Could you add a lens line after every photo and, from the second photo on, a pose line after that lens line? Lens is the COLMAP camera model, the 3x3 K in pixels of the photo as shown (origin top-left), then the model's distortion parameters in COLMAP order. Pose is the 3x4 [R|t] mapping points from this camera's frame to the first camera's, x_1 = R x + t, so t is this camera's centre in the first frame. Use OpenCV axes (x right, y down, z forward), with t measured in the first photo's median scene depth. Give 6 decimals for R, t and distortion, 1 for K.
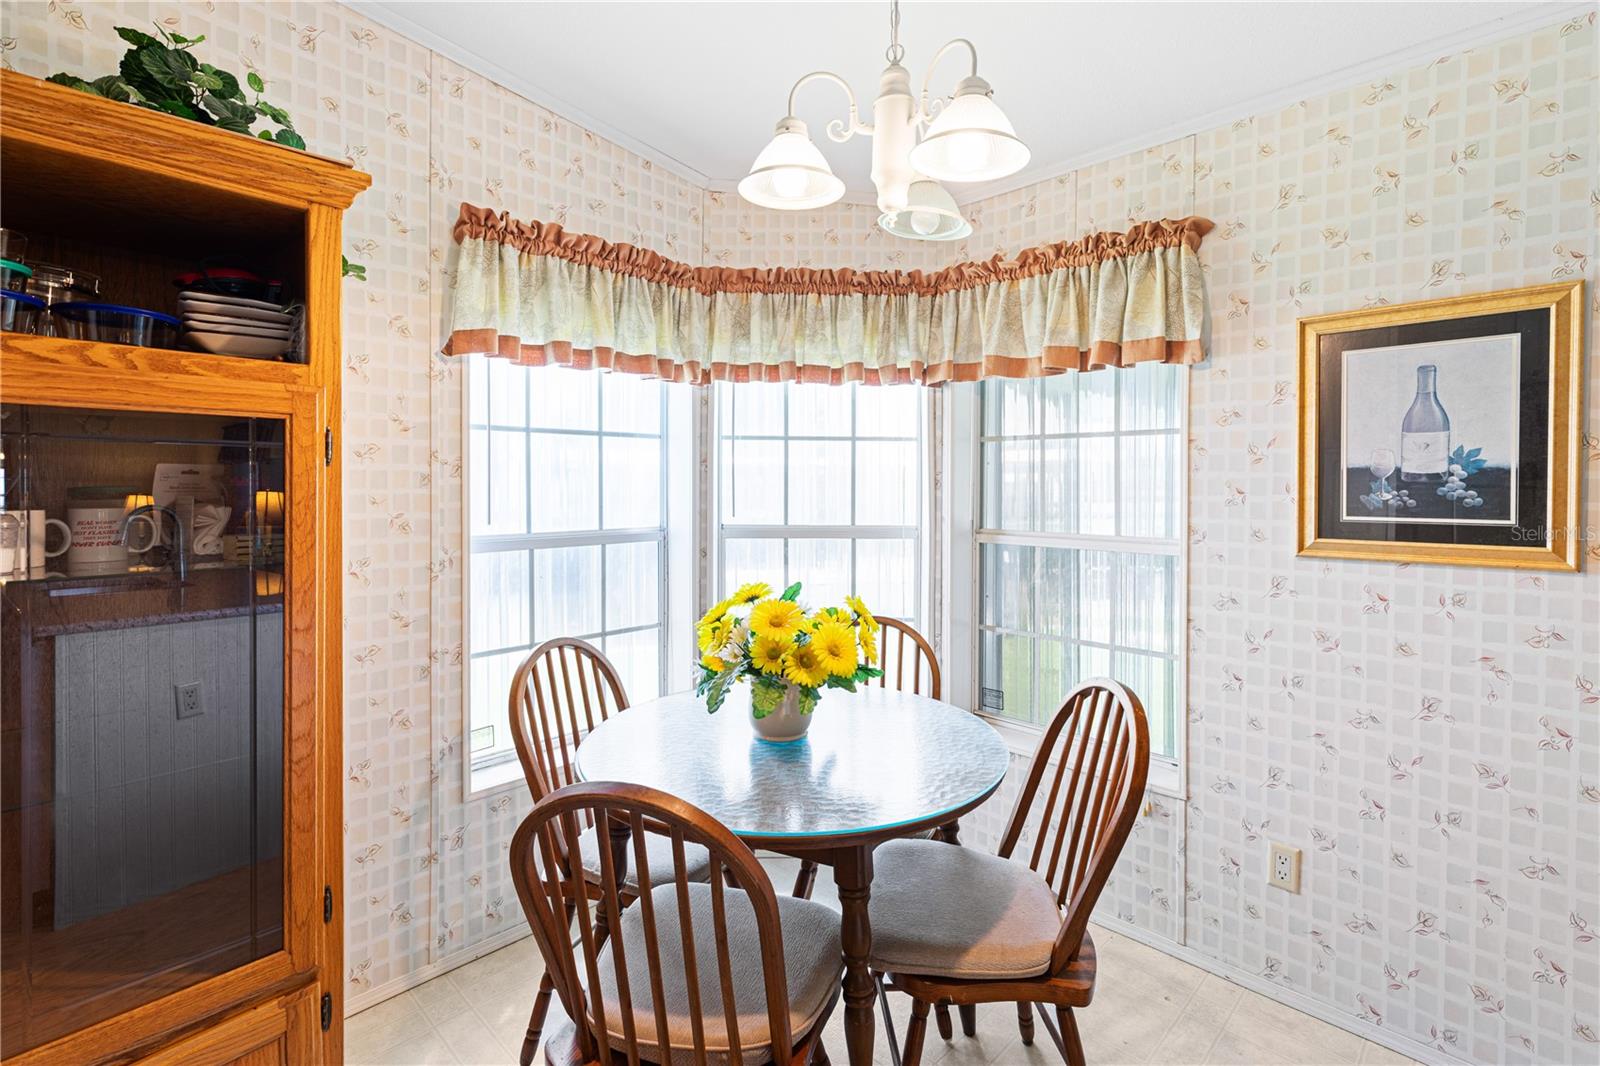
lens RADIAL K [[733.5, 0, 807.8], [0, 733.5, 490.4], [0, 0, 1]] dist [0.002972, -0.000376]
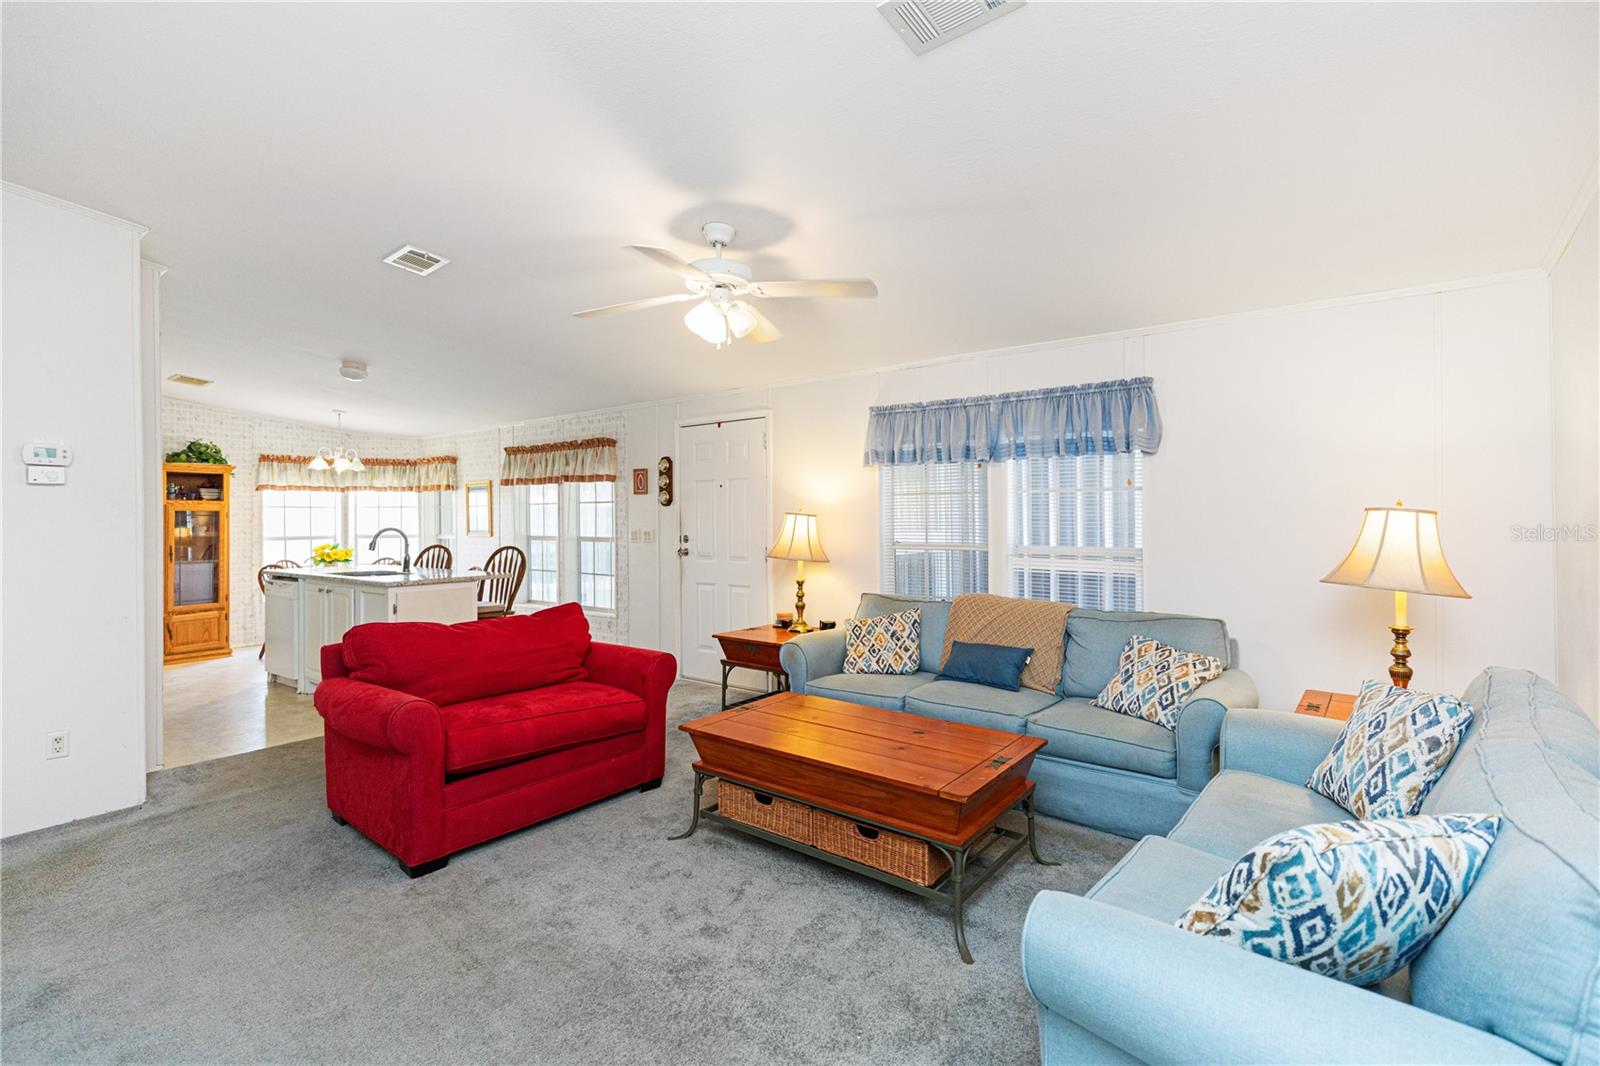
lens RADIAL K [[733.5, 0, 802.7], [0, 733.5, 509.7], [0, 0, 1]] dist [0.002972, -0.000376]
pose [[0.993722, -0.009277, 0.111494, 2.286519], [0.011867, 0.999674, -0.022590, 0.054750], [-0.111248, 0.023771, 0.993508, -3.748465]]
